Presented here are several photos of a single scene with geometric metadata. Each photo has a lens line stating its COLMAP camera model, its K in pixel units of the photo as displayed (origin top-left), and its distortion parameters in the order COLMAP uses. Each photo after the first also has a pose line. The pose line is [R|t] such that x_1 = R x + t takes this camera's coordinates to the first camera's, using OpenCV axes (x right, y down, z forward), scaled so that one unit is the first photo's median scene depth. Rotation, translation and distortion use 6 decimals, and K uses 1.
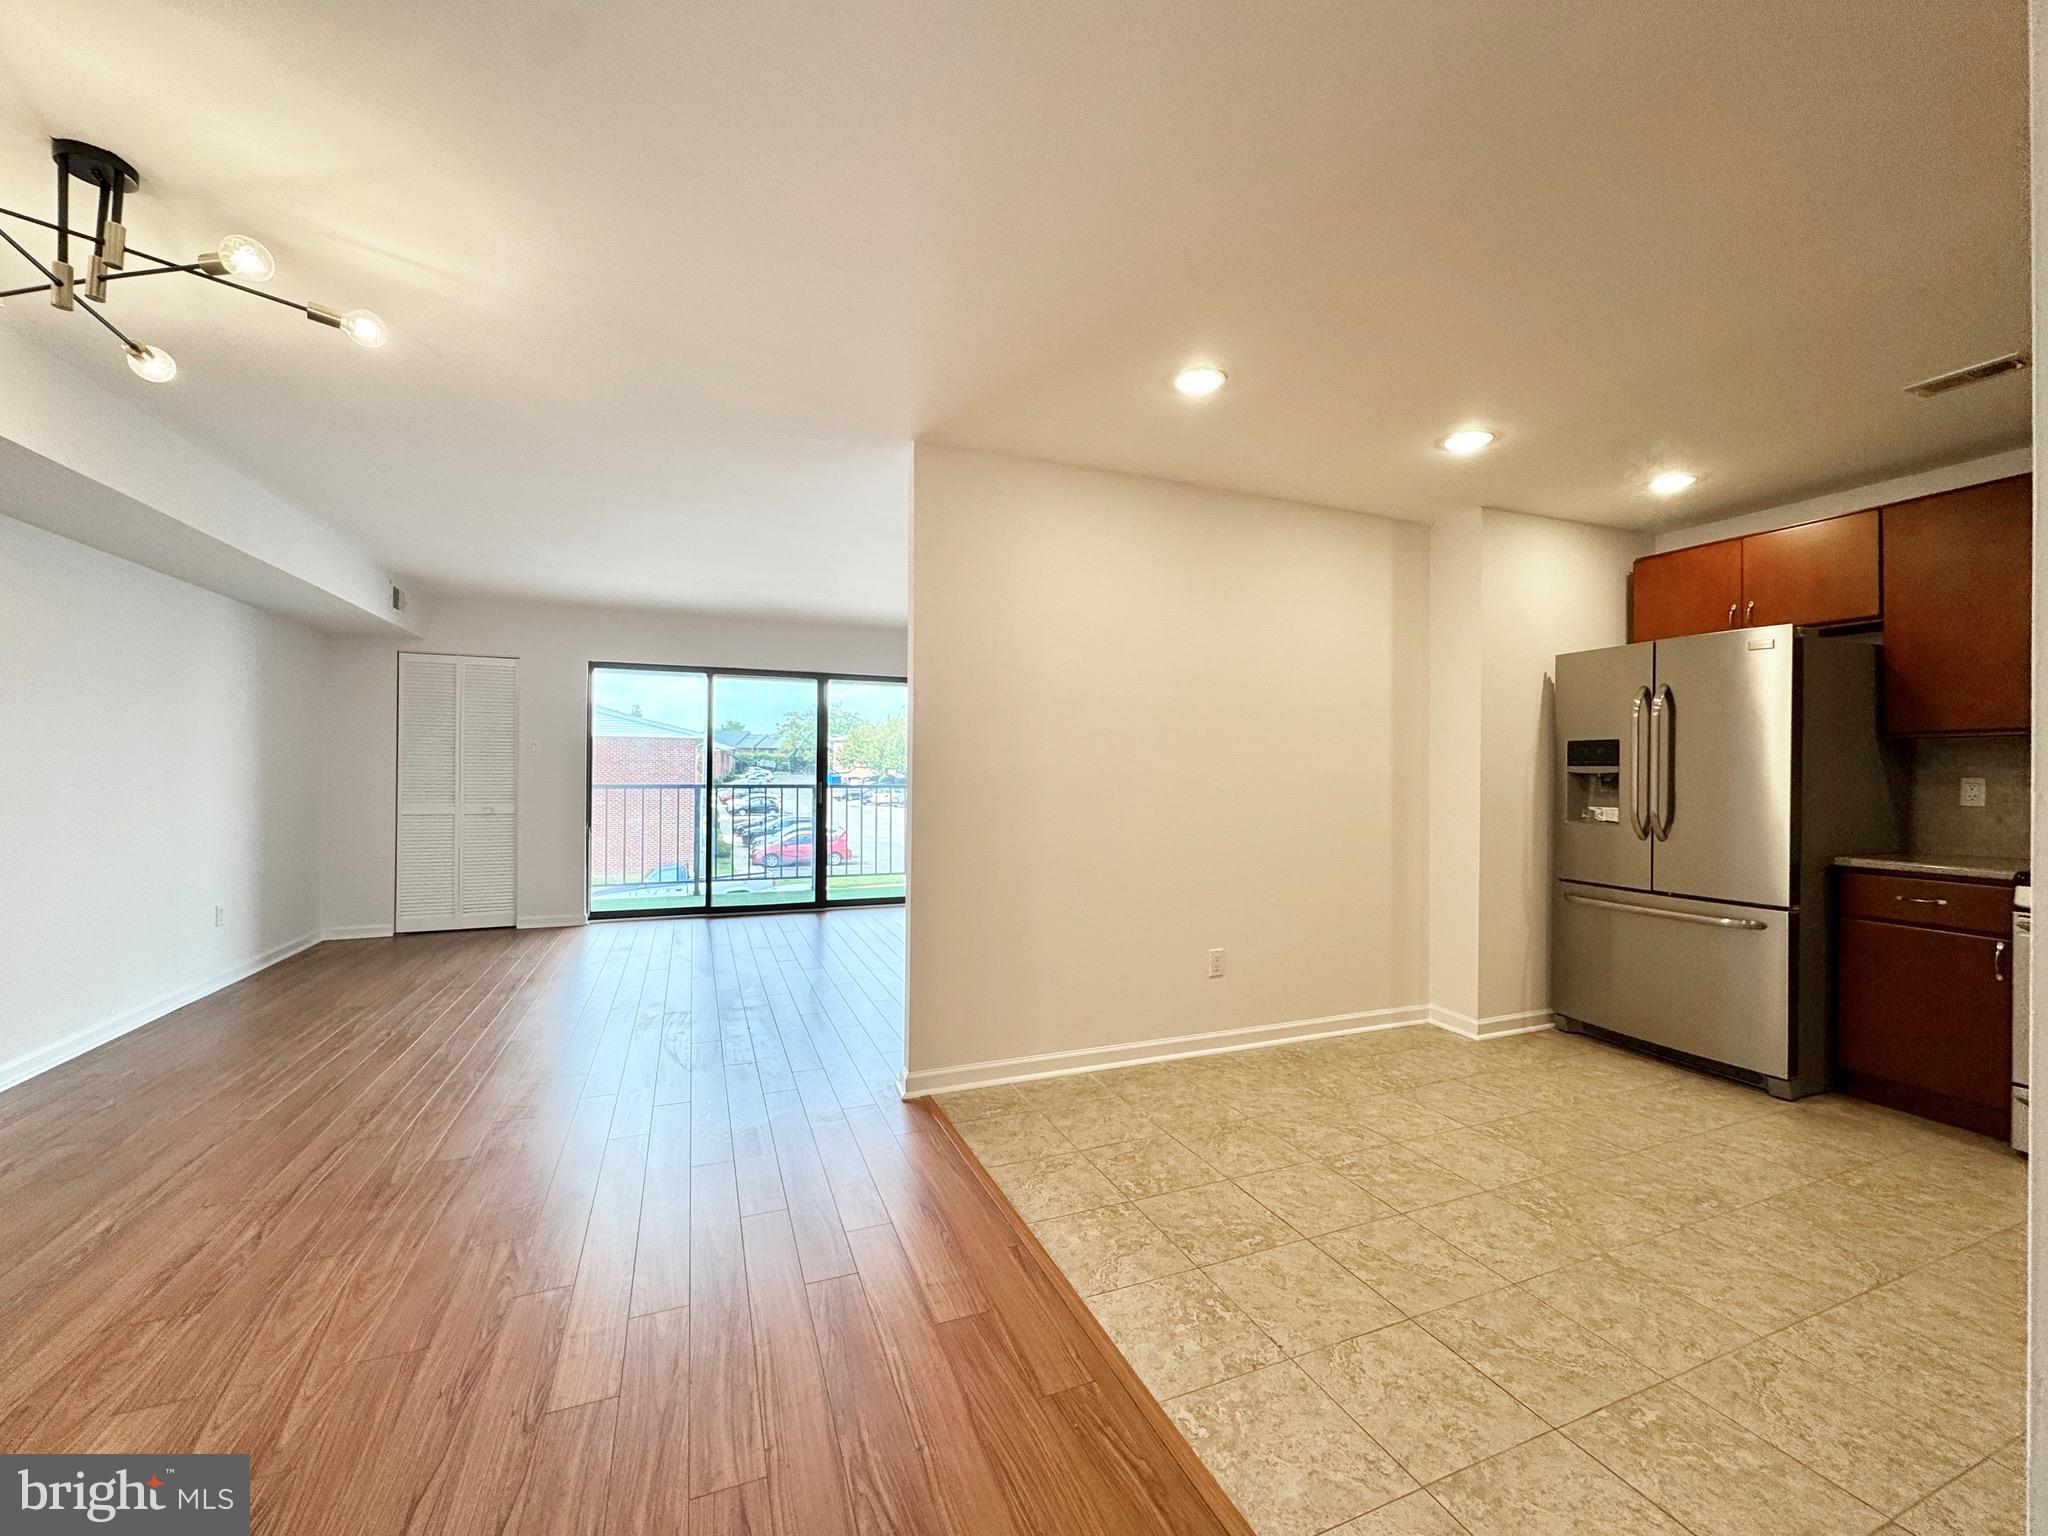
lens RADIAL K [[831.1, 0, 1023.5], [0, 831.1, 773.9], [0, 0, 1]] dist [-0.000321, -0.000038]
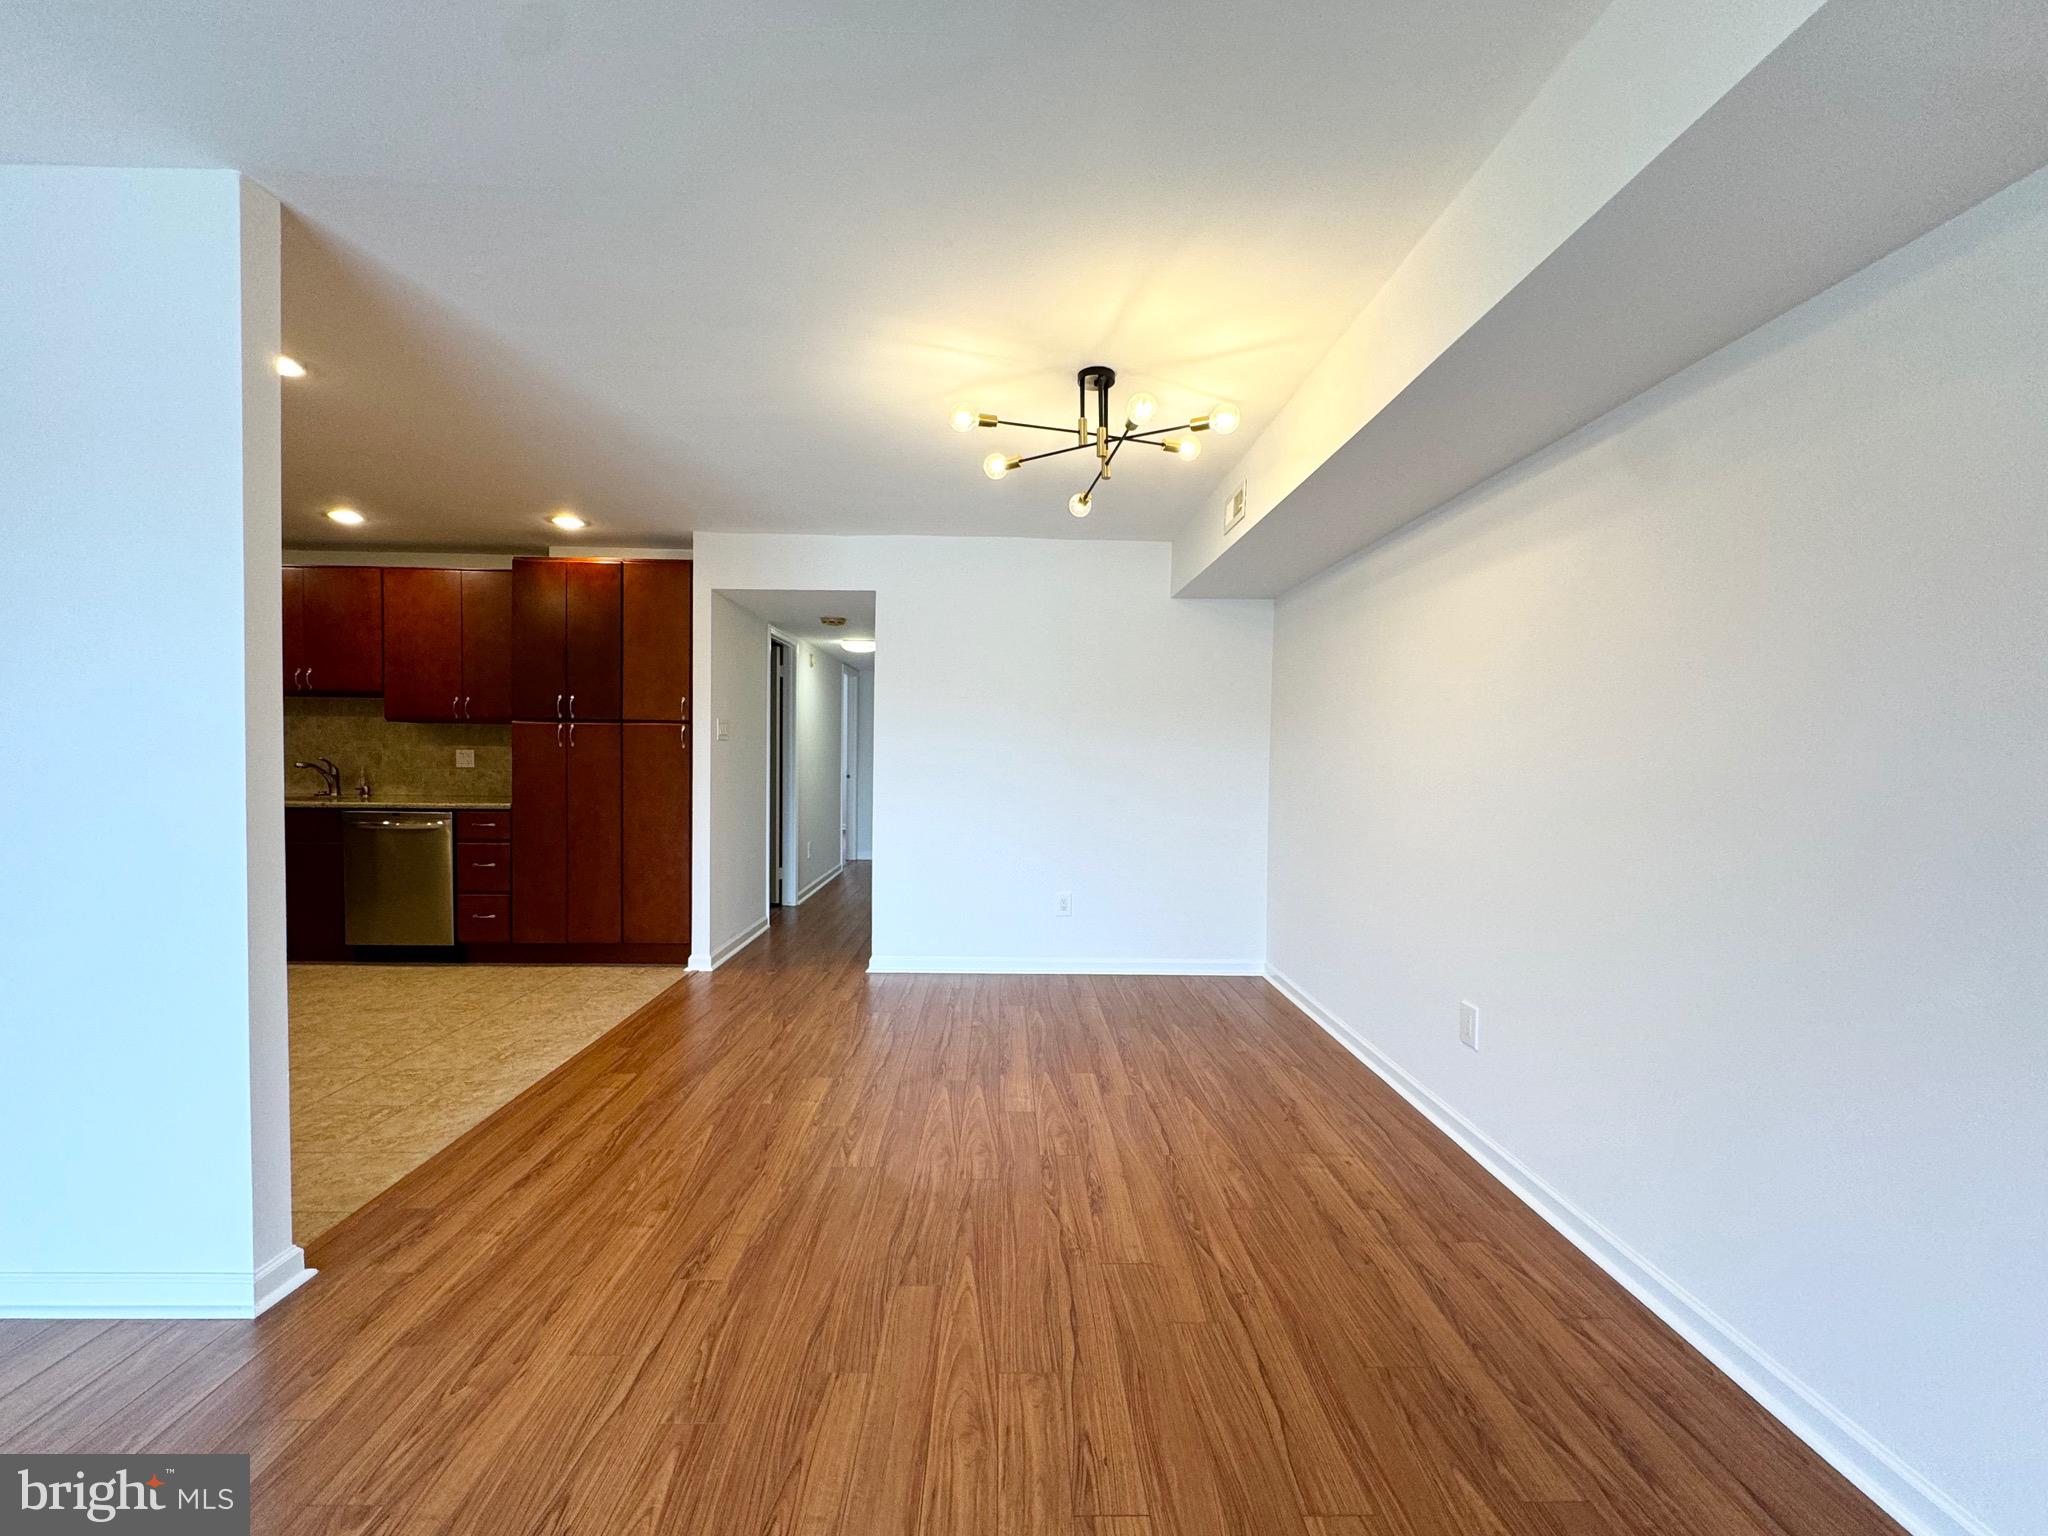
lens RADIAL K [[831.1, 0, 1023.5], [0, 831.1, 773.9], [0, 0, 1]] dist [-0.000321, -0.000038]
pose [[-0.937747, -0.031298, 0.345905, -0.969475], [-0.021452, 0.999249, 0.032257, -0.027364], [-0.346655, 0.022829, -0.937715, 1.569161]]
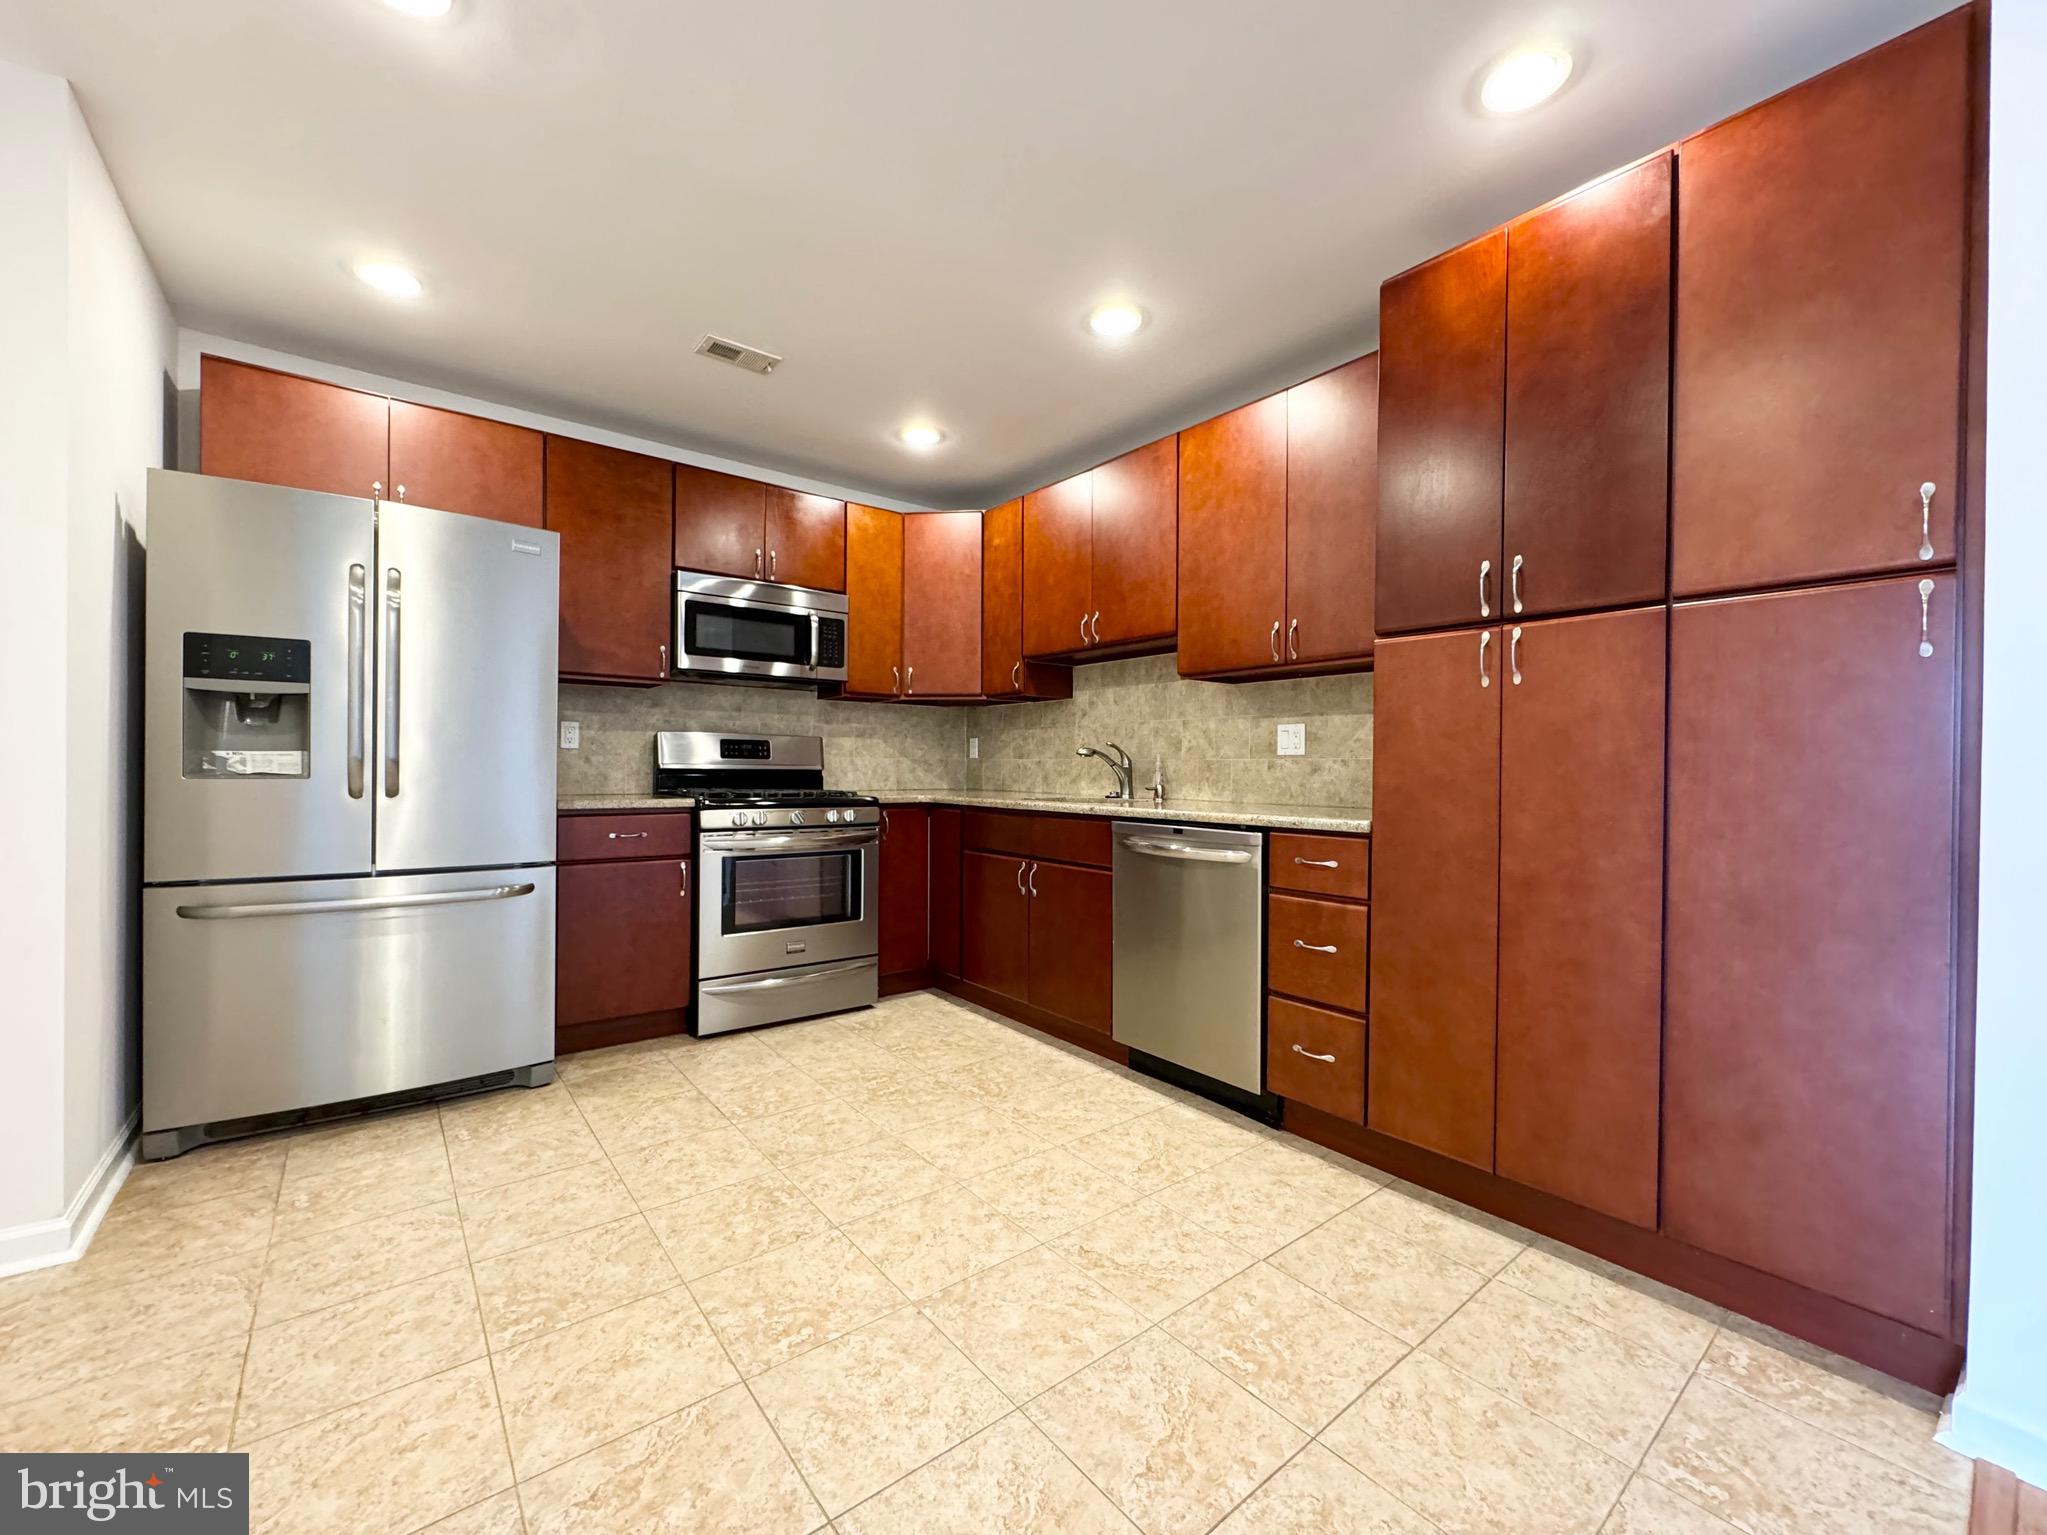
lens RADIAL K [[824.9, 0, 1018.7], [0, 824.9, 769.5], [0, 0, 1]] dist [-0.001923, 0.000039]
pose [[-0.281124, -0.015661, 0.959544, -0.040423], [-0.009326, 0.999864, 0.013586, 0.055172], [-0.959626, -0.005130, -0.281232, 0.866857]]
